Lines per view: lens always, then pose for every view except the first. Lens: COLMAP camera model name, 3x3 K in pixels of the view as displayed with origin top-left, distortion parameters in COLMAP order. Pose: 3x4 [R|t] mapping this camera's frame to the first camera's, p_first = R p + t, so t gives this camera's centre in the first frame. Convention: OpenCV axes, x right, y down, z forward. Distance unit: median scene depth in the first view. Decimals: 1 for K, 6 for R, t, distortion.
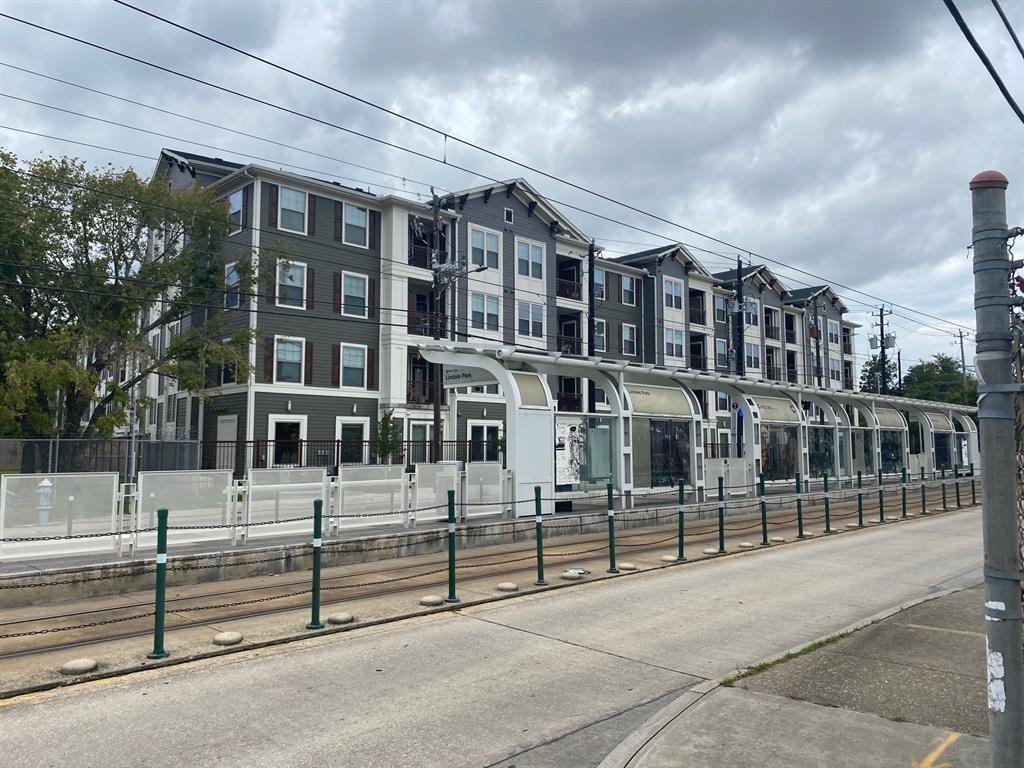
lens RADIAL K [[776.0, 0, 512.0], [0, 776.0, 384.0], [0, 0, 1]] dist [0.140376, -0.336680]
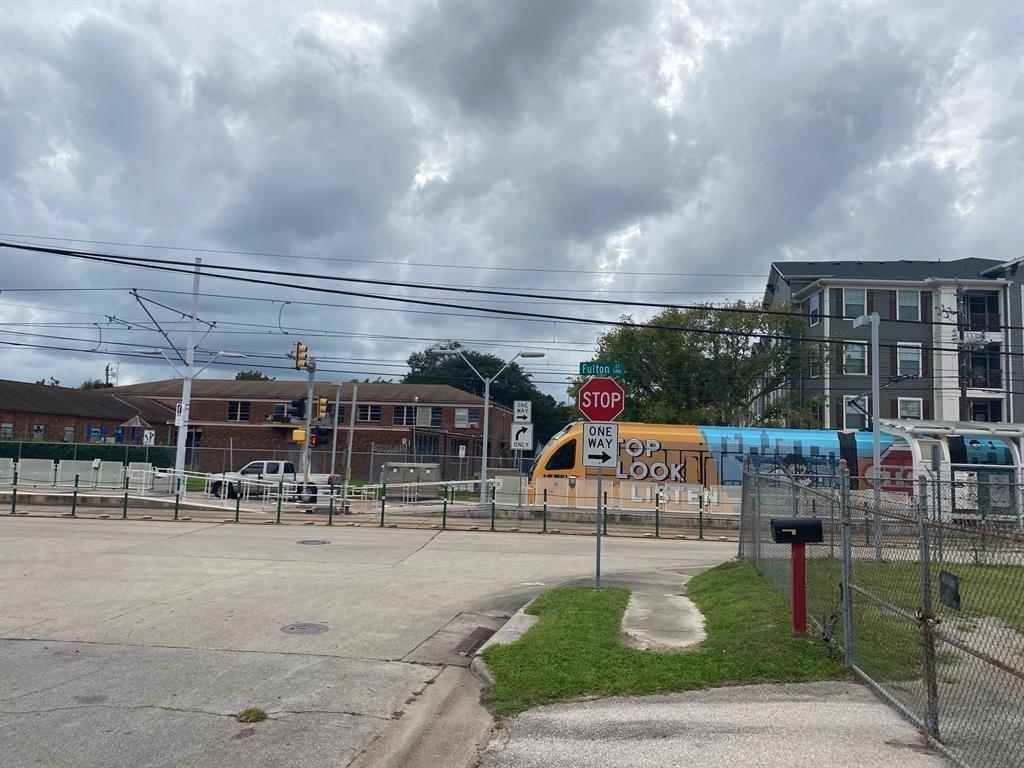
lens RADIAL K [[770.9, 0, 512.0], [0, 770.9, 384.0], [0, 0, 1]] dist [0.004532, 0.003166]
pose [[0.694551, -0.043714, -0.718114, 0.274555], [0.022275, 0.998980, -0.039267, -0.041825], [0.719098, 0.011277, 0.694817, -0.378196]]
